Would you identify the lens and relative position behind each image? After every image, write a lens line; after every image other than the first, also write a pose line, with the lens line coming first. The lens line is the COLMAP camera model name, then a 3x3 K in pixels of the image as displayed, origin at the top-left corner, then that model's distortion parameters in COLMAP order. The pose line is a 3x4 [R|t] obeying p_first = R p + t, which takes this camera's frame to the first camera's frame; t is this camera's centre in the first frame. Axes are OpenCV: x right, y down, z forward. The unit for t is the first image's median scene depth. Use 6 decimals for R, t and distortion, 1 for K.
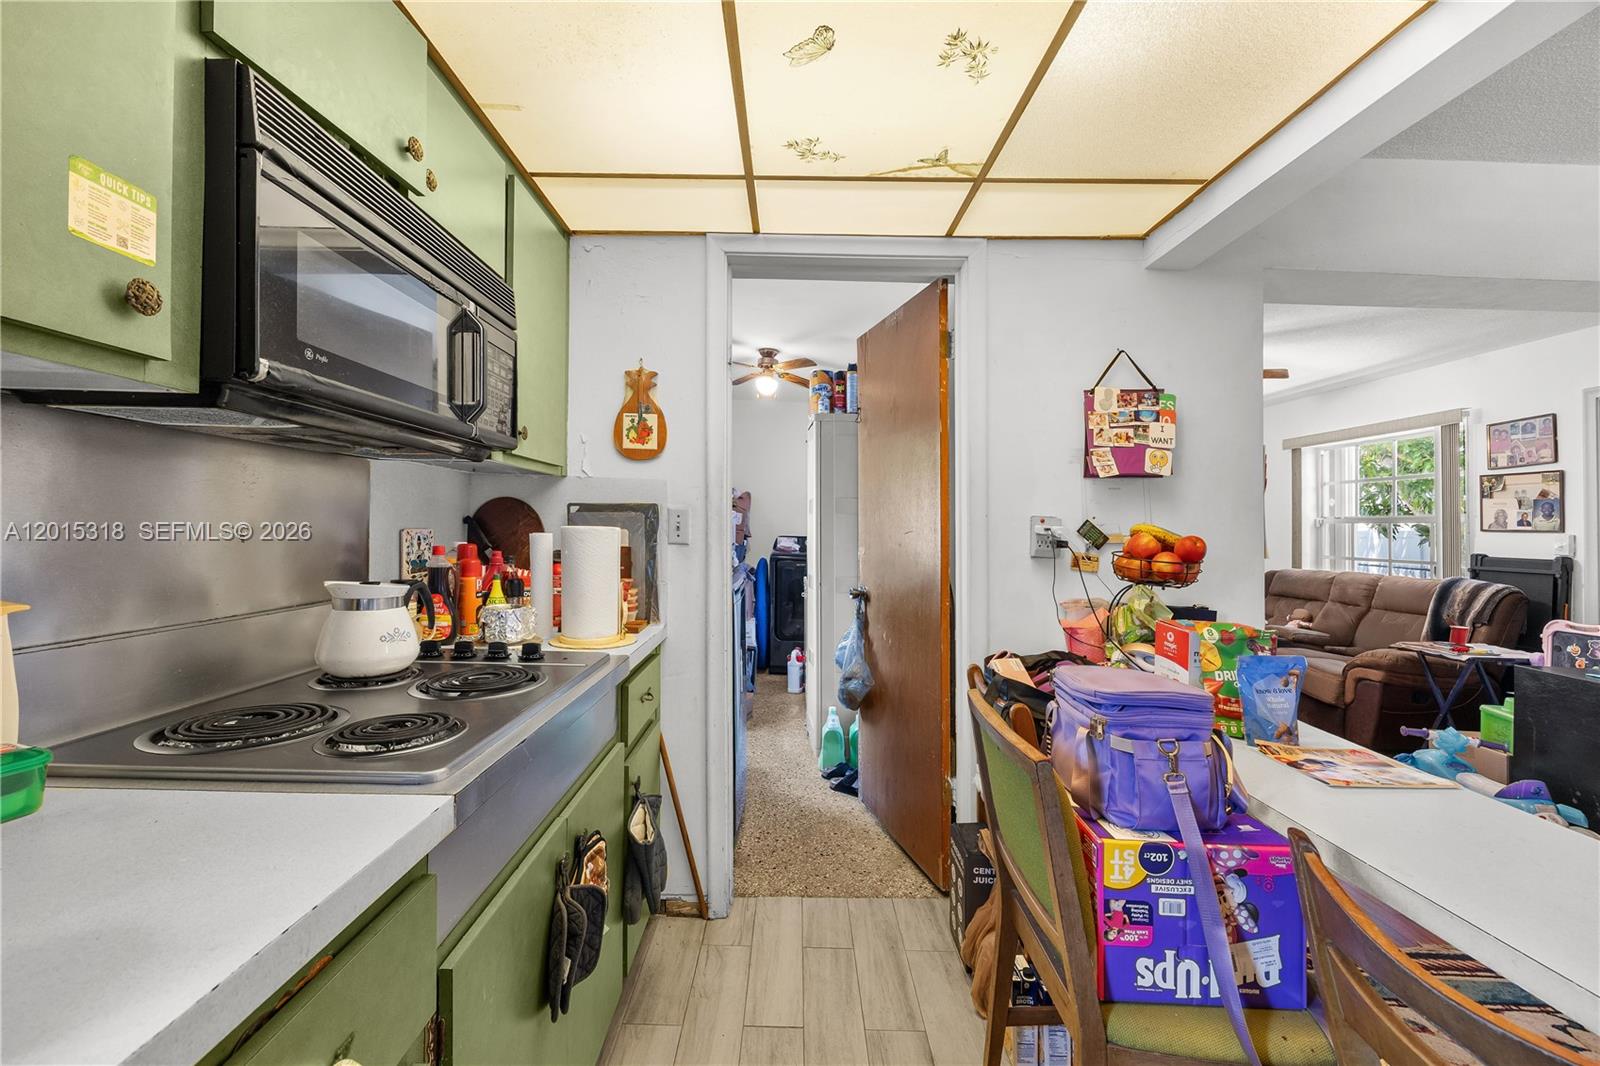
lens RADIAL K [[674.0, 0, 811.8], [0, 674.0, 513.9], [0, 0, 1]] dist [0.004277, 0.000355]
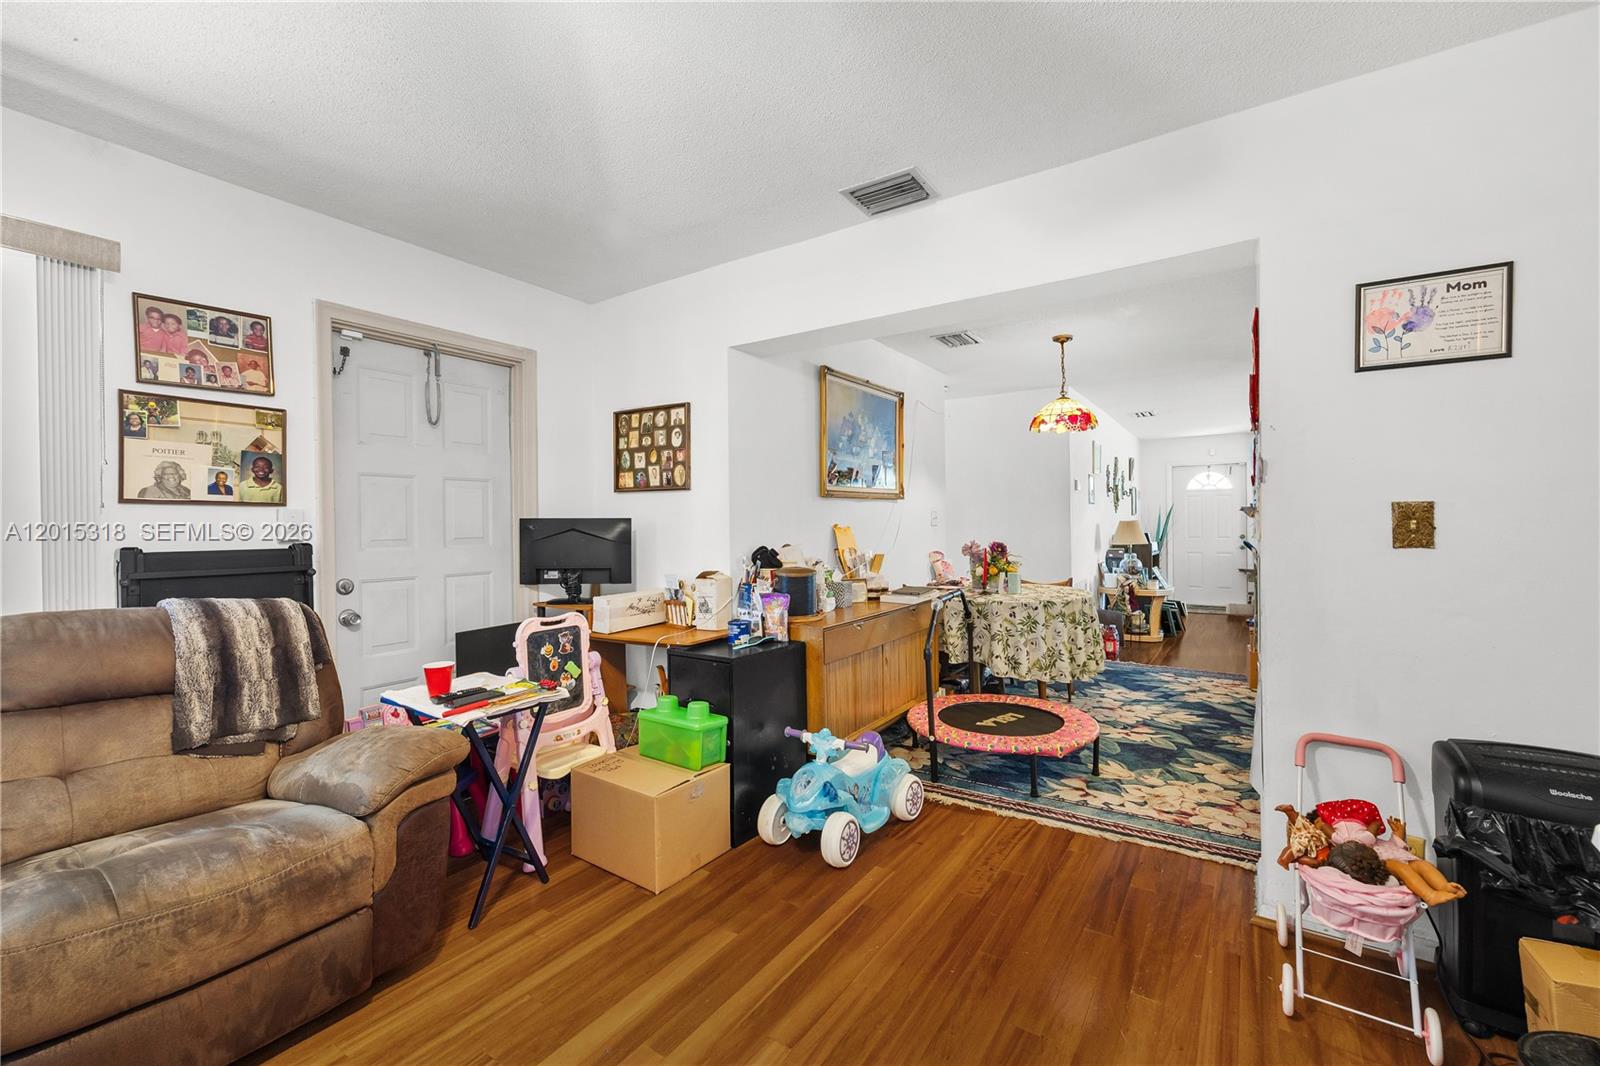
lens RADIAL K [[657.3, 0, 778.7], [0, 657.3, 514.1], [0, 0, 1]] dist [0.003585, -0.001039]
pose [[-0.812525, -0.005679, 0.582899, 0.347350], [-0.021414, 0.999568, -0.020110, 0.036503], [-0.582533, -0.028822, -0.812296, 1.208959]]
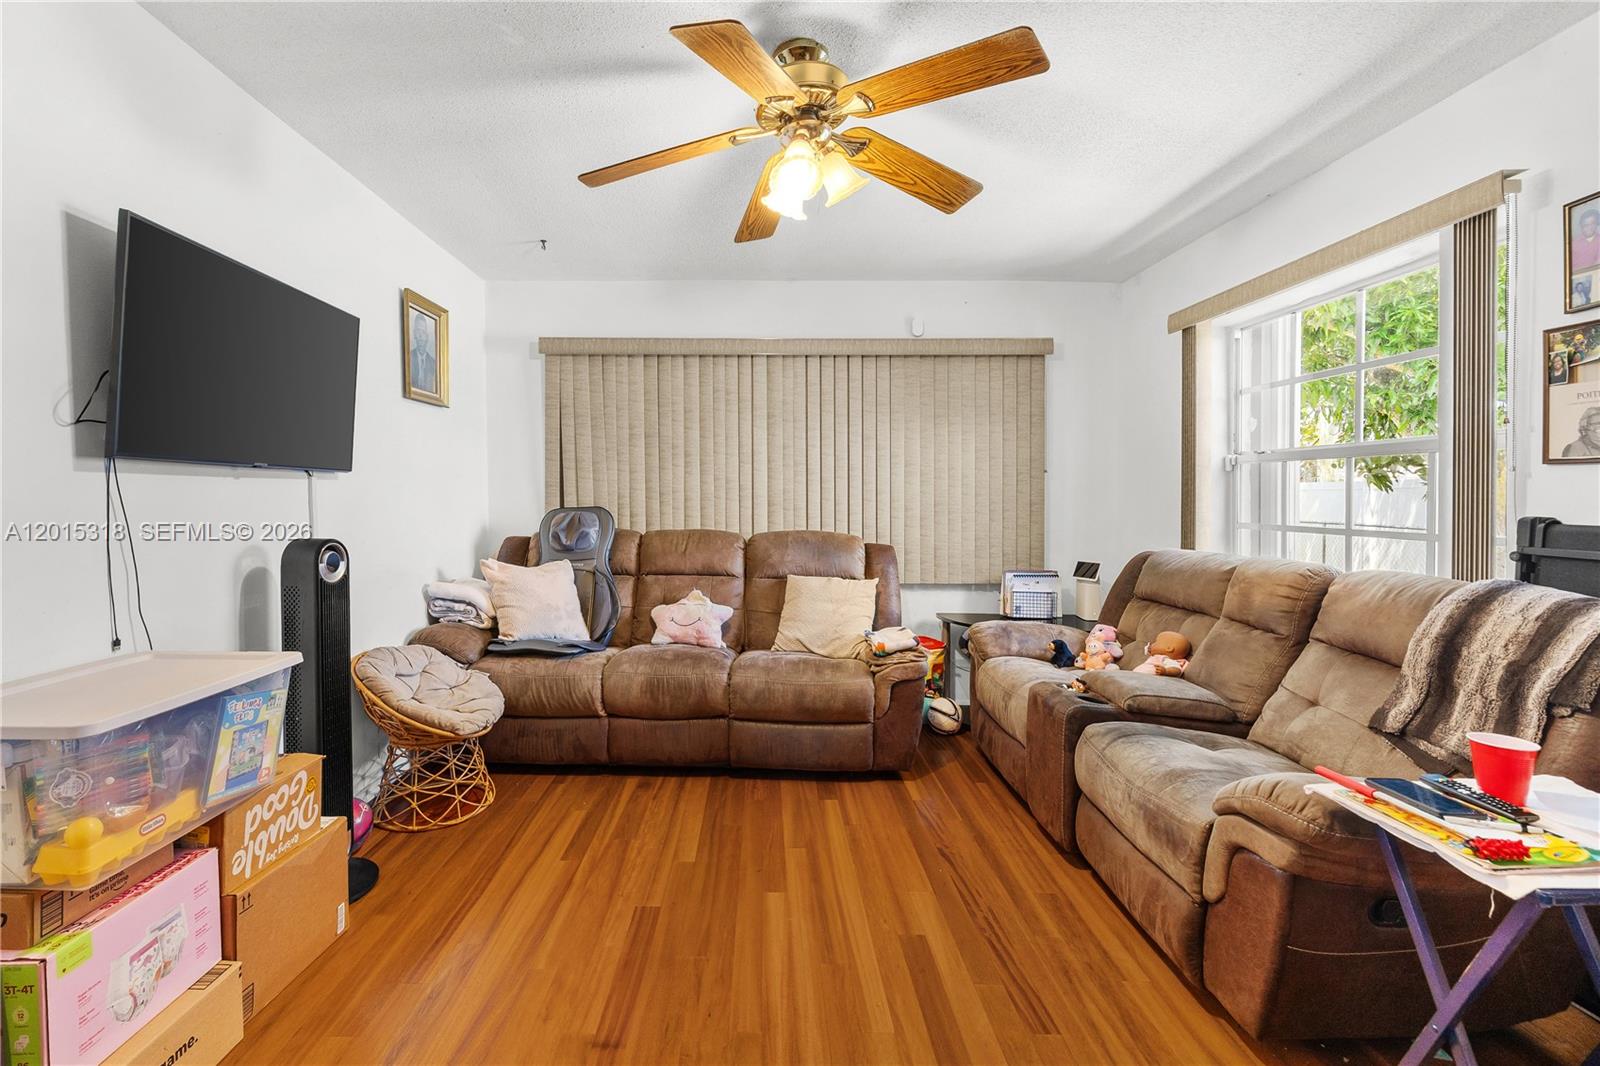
lens RADIAL K [[744.2, 0, 747.1], [0, 744.2, 501.6], [0, 0, 1]] dist [-0.000521, 0.000698]
pose [[0.999579, -0.024195, -0.016030, 0.546640], [0.024669, 0.999245, 0.030015, 0.025177], [0.015291, -0.030397, 0.999421, 0.579055]]
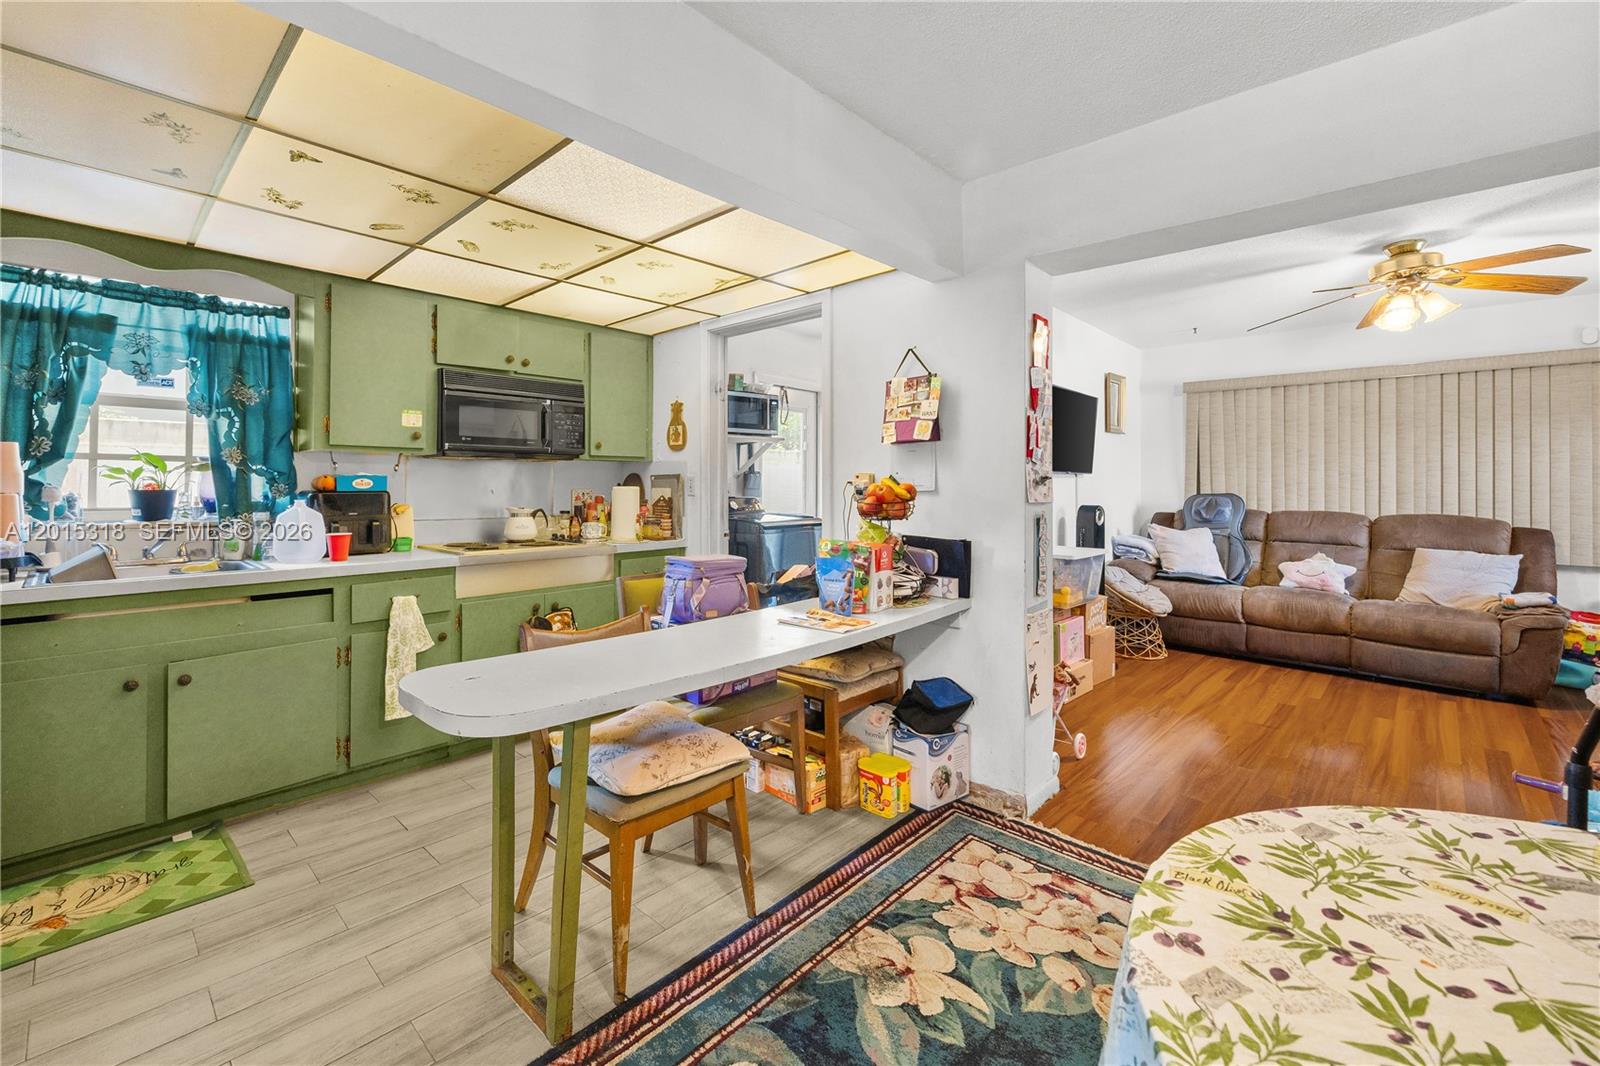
lens RADIAL K [[674.0, 0, 724.1], [0, 674.0, 482.5], [0, 0, 1]] dist [0.004277, 0.000355]
pose [[0.692474, -0.023338, -0.721065, 0.602574], [0.029869, 0.999547, -0.003666, 0.009877], [0.720824, -0.018999, 0.692857, -0.105794]]
